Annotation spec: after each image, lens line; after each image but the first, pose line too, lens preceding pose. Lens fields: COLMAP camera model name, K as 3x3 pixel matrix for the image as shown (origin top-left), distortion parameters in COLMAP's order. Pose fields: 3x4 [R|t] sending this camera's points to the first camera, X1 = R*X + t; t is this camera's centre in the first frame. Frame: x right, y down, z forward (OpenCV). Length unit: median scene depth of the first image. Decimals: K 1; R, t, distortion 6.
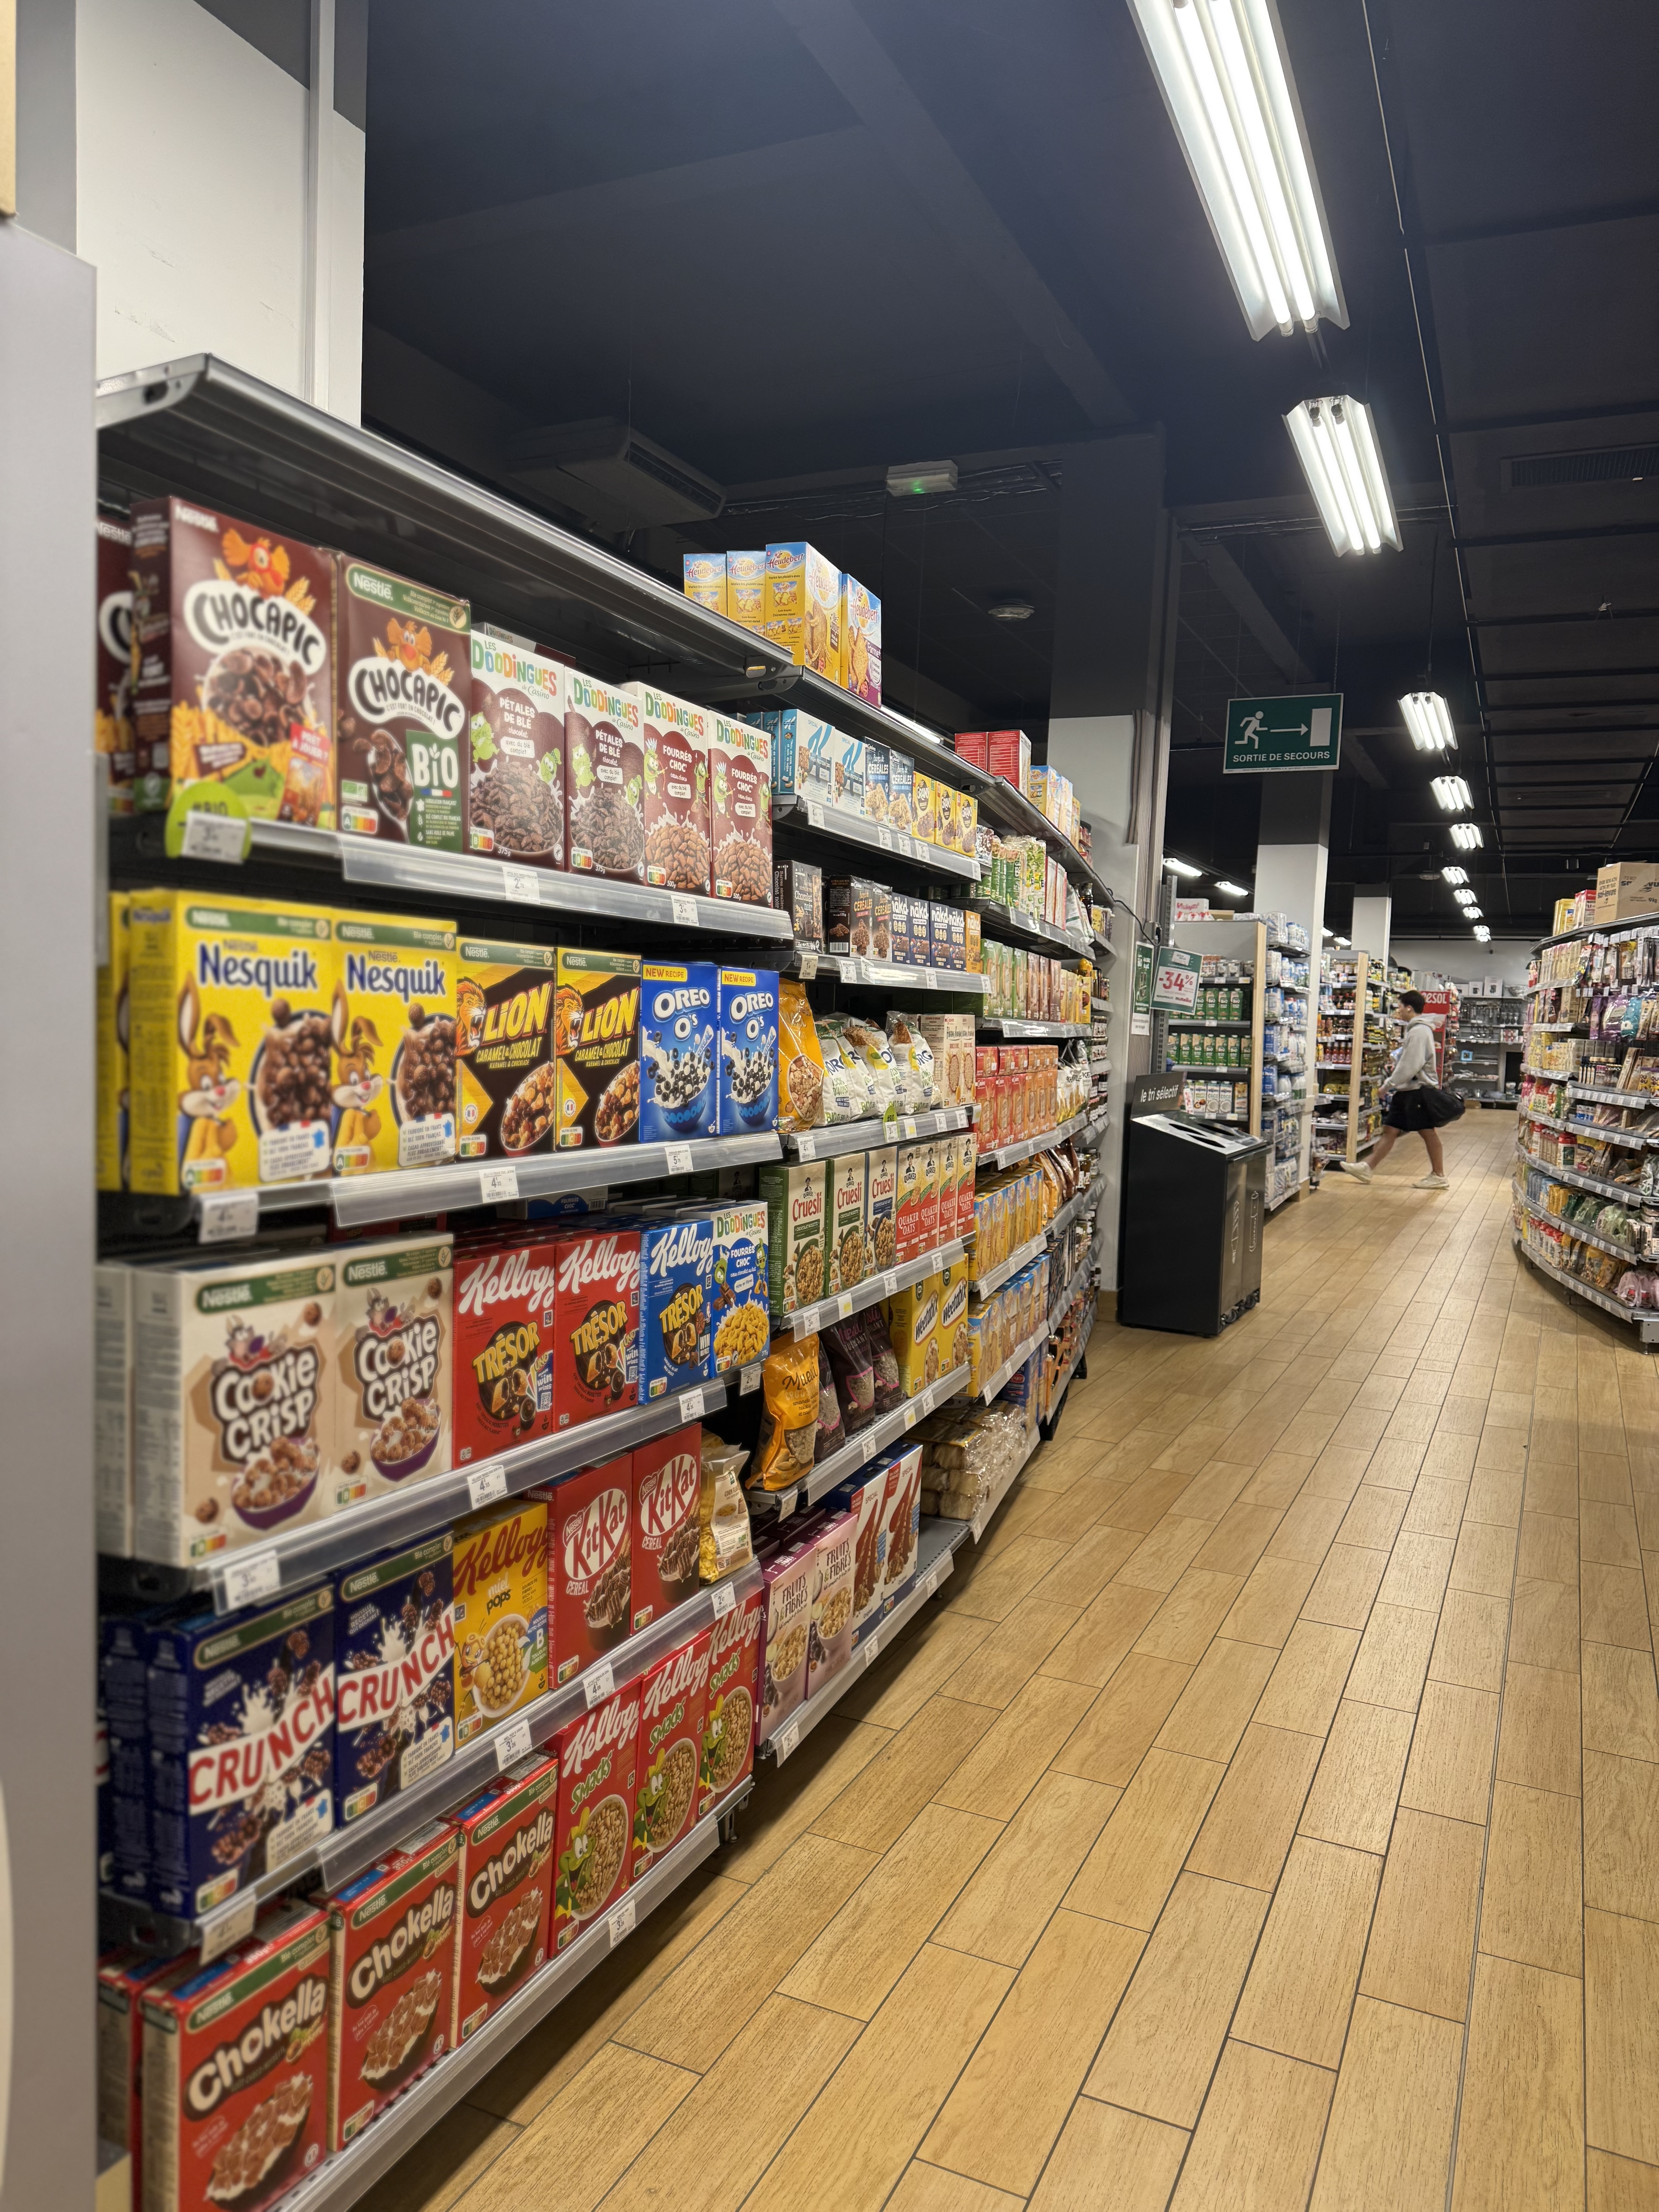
lens RADIAL K [[1566.1, 0, 827.0], [0, 1566.1, 1106.8], [0, 0, 1]] dist [0.004650, -0.009604]
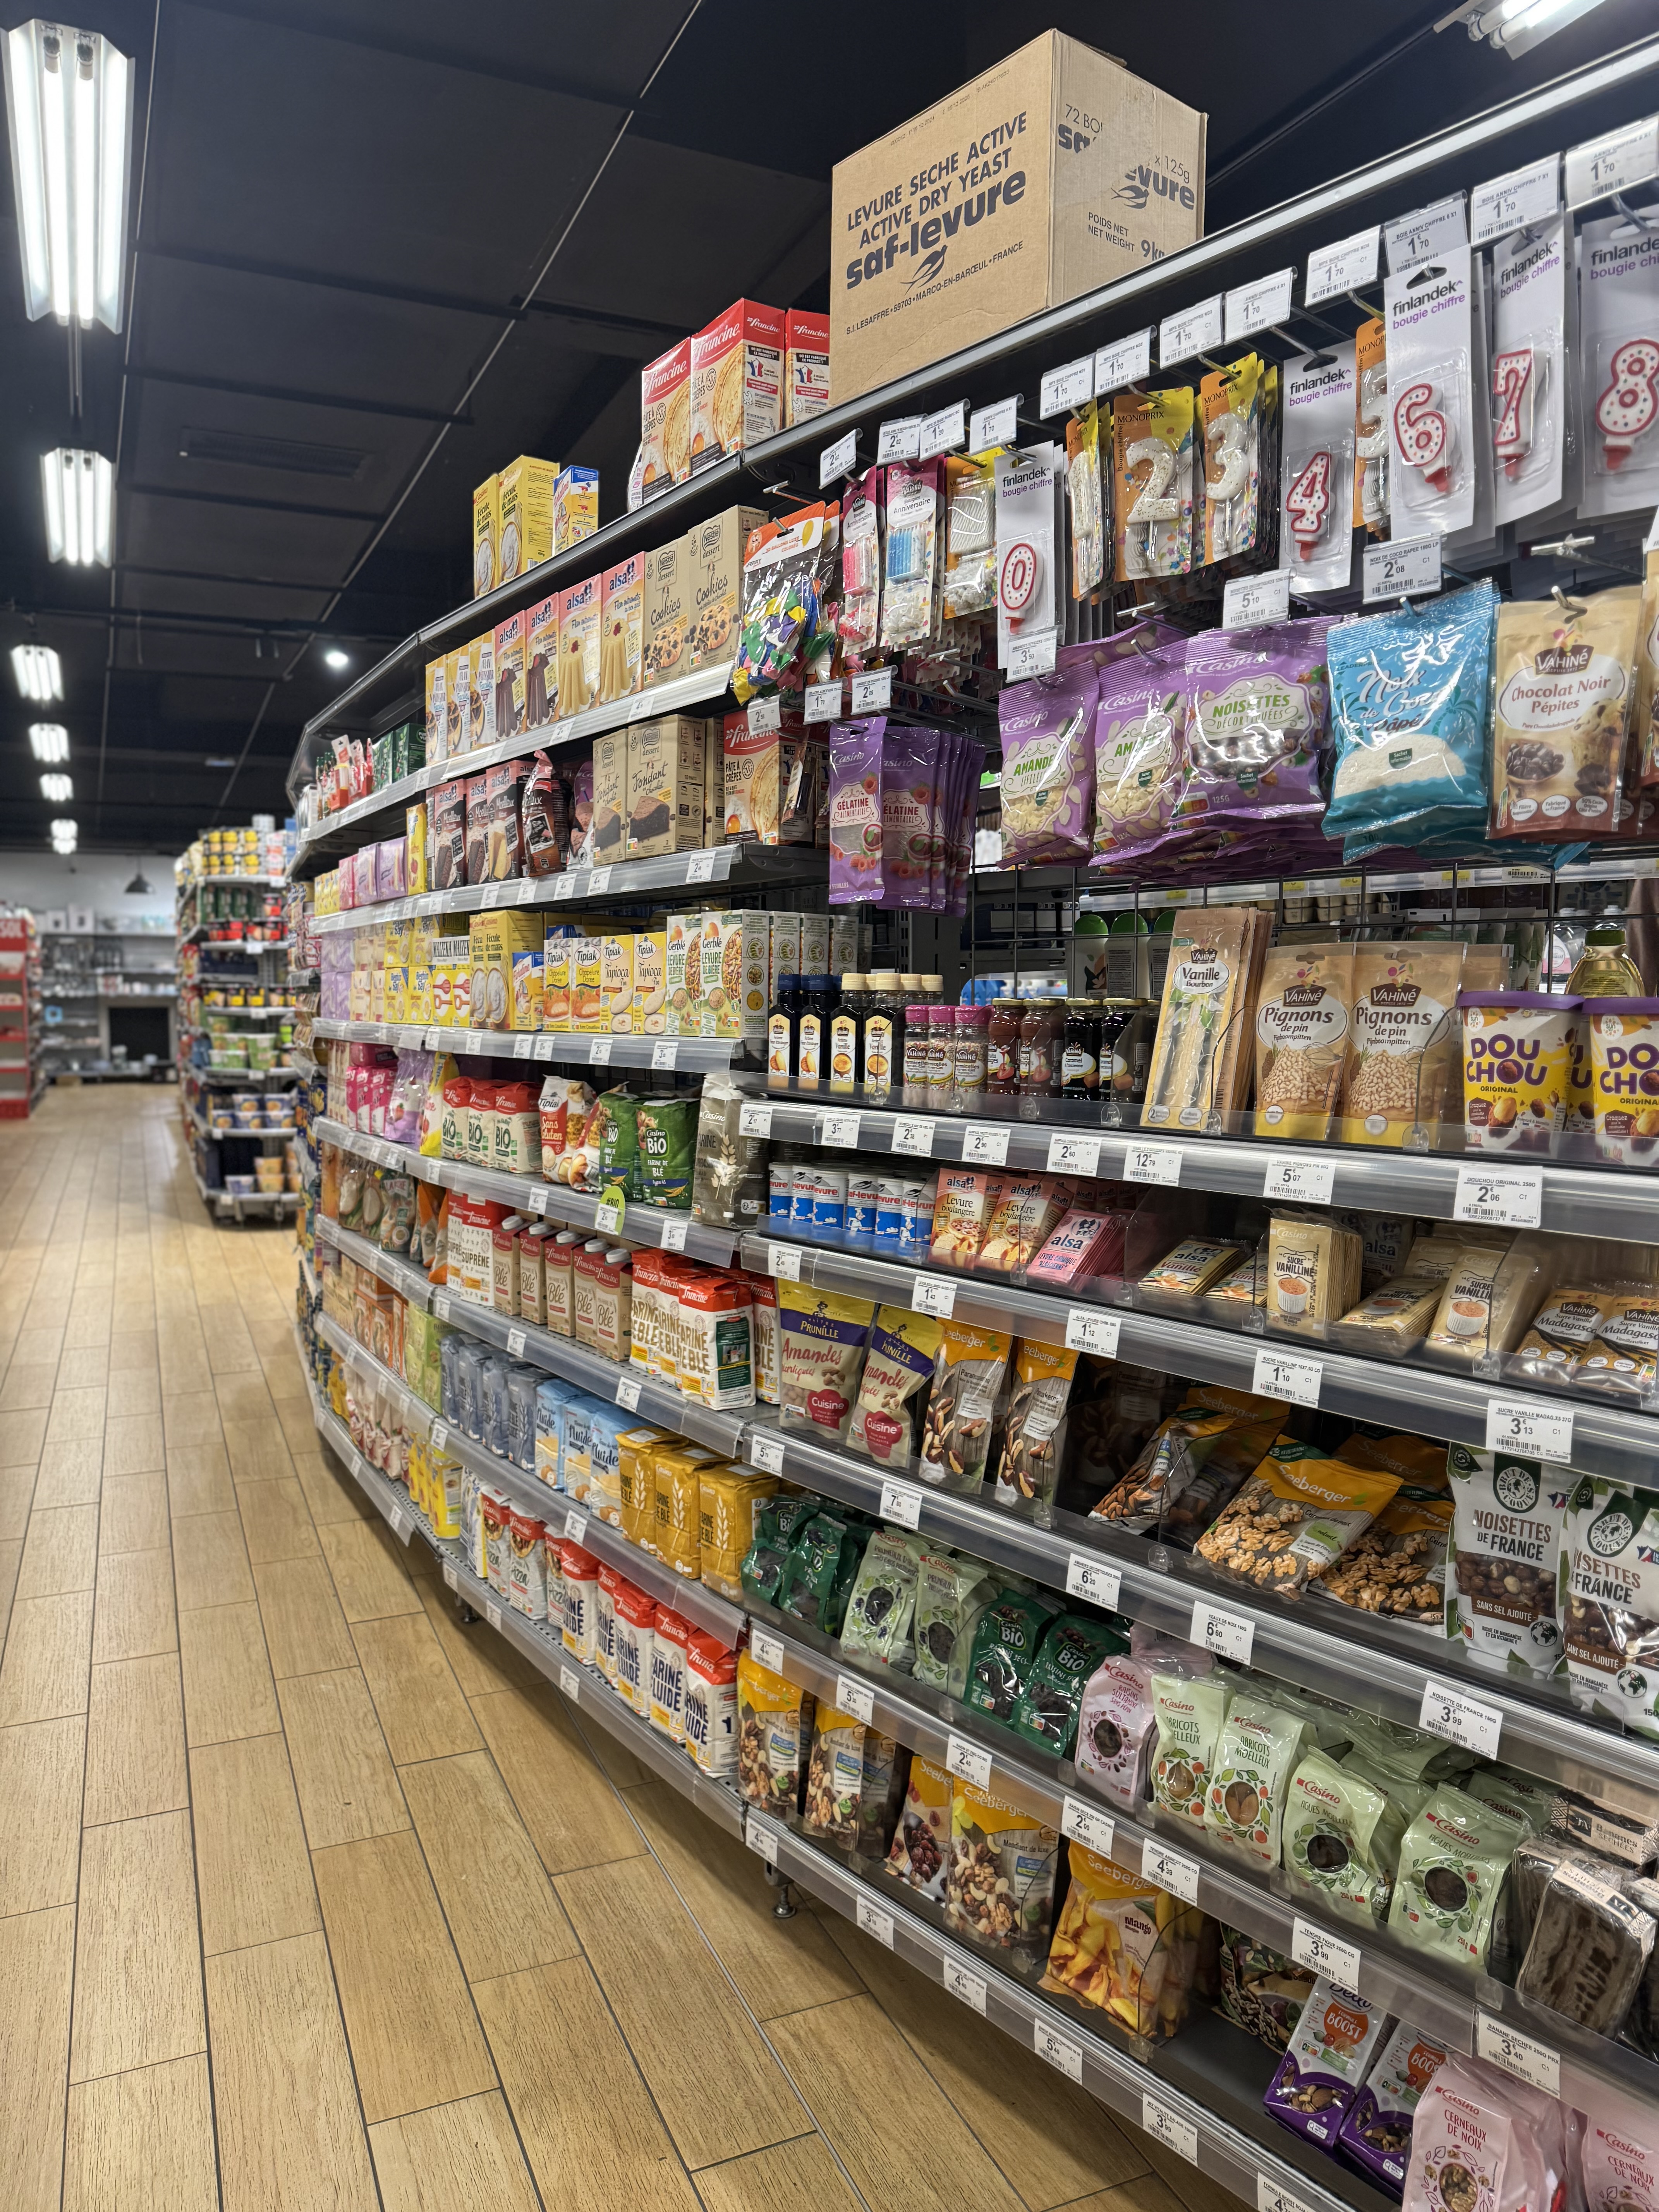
lens RADIAL K [[1566.1, 0, 827.0], [0, 1566.1, 1108.3], [0, 0, 1]] dist [0.004650, -0.009604]
pose [[0.650474, -0.097029, 0.753306, 0.280863], [0.075468, 0.995155, 0.063015, -0.024843], [-0.755770, 0.015860, 0.654645, 0.793213]]
